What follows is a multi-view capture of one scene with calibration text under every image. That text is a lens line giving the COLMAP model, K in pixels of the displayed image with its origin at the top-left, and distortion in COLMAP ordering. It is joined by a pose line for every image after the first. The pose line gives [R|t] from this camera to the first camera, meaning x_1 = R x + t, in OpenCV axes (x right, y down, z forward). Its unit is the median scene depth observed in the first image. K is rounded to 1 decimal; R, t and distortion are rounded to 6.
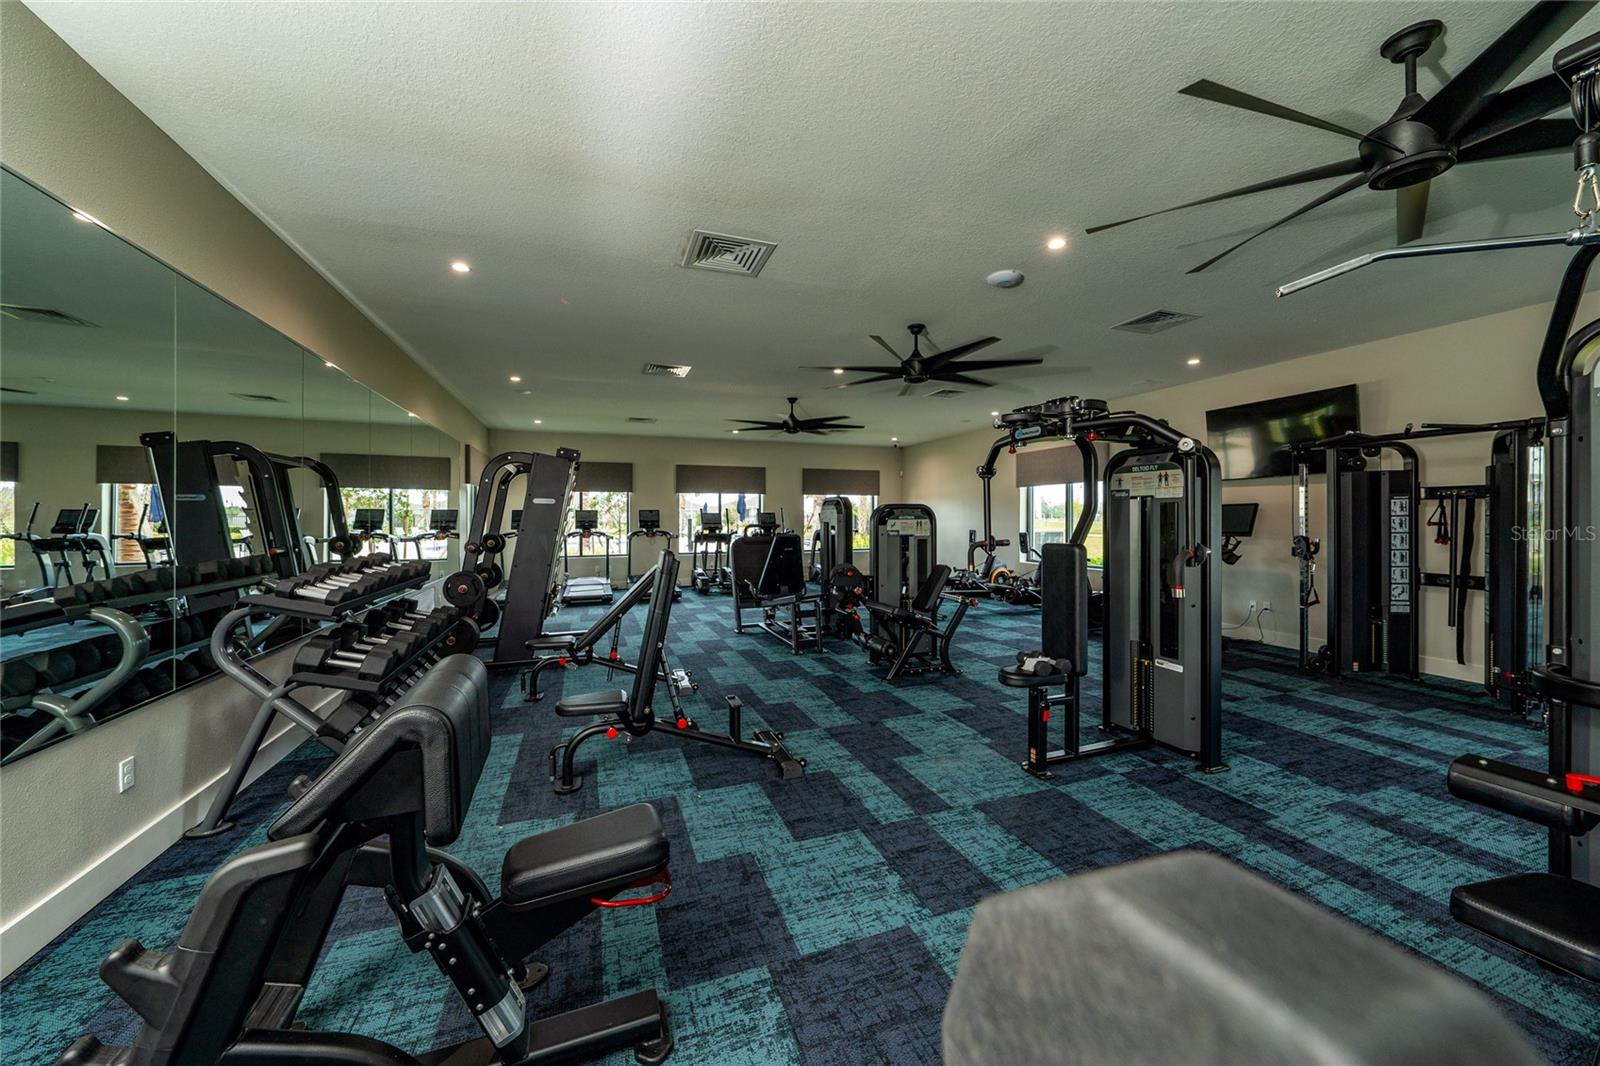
lens RADIAL K [[594.9, 0, 800.0], [0, 594.9, 533.0], [0, 0, 1]] dist [-0.000835, 0.000019]
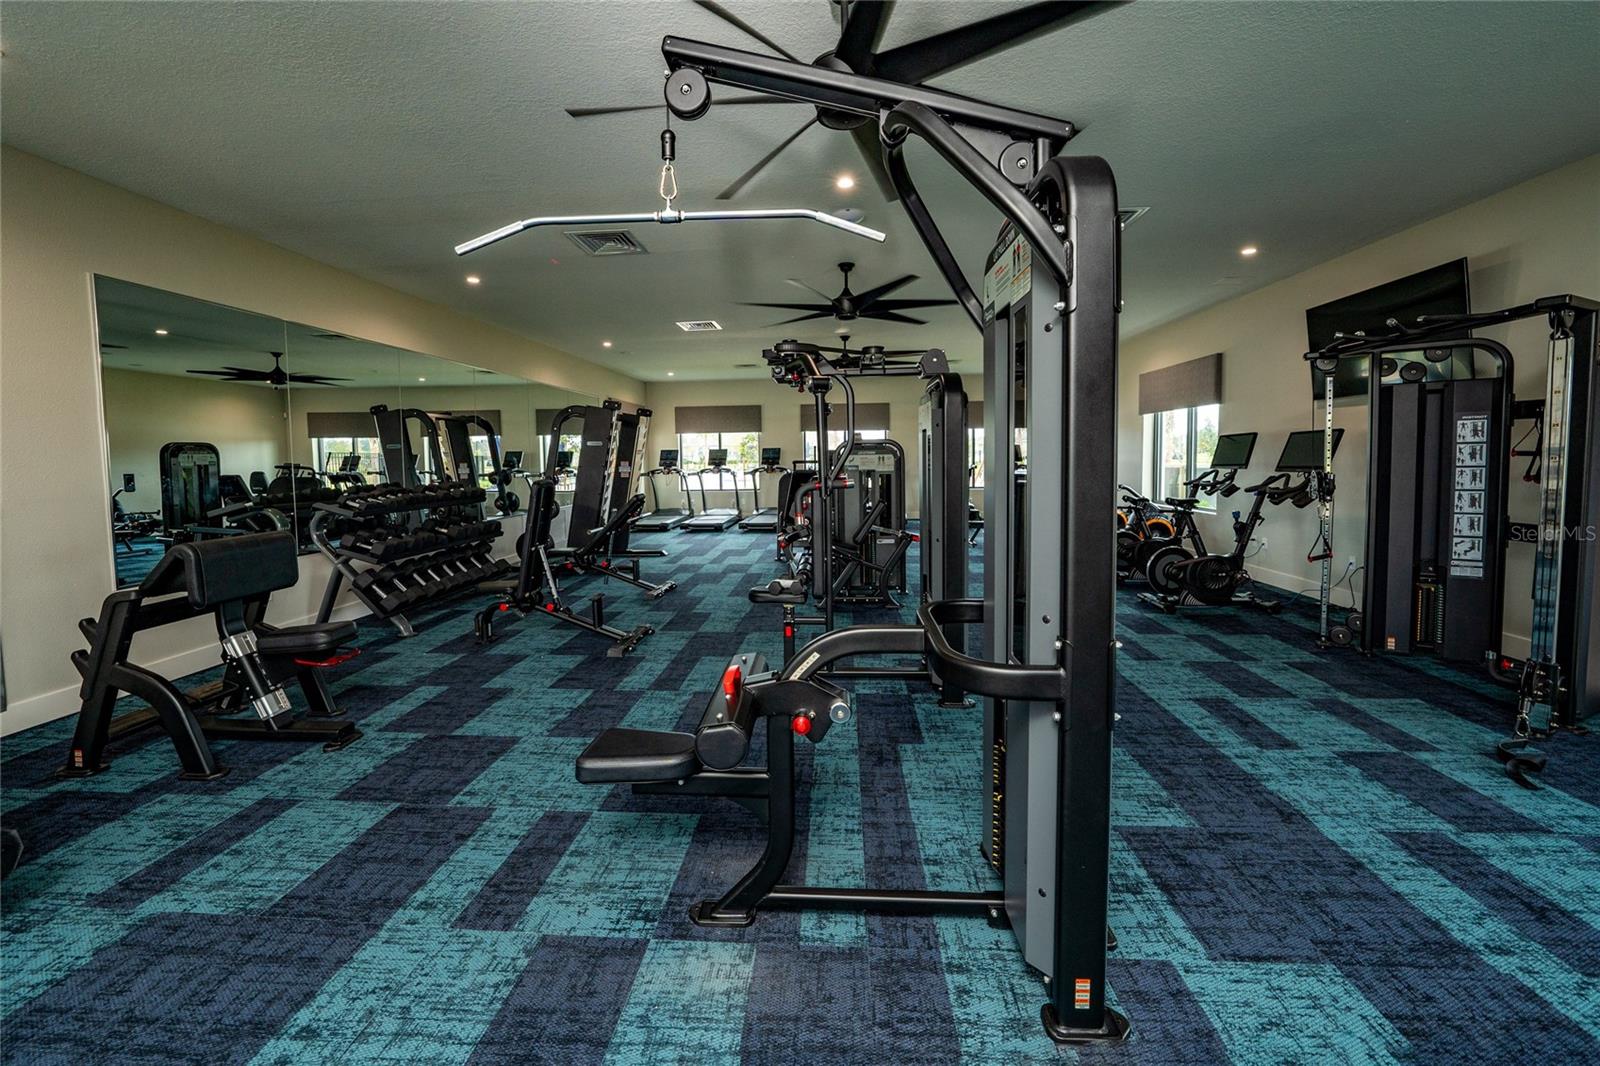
lens RADIAL K [[621.3, 0, 795.7], [0, 621.3, 510.9], [0, 0, 1]] dist [-0.021353, -0.000010]
pose [[0.902657, 0.026997, -0.429513, 0.640388], [0.000864, 0.997915, 0.064540, 0.005740], [0.430360, -0.058629, 0.900752, -0.017748]]
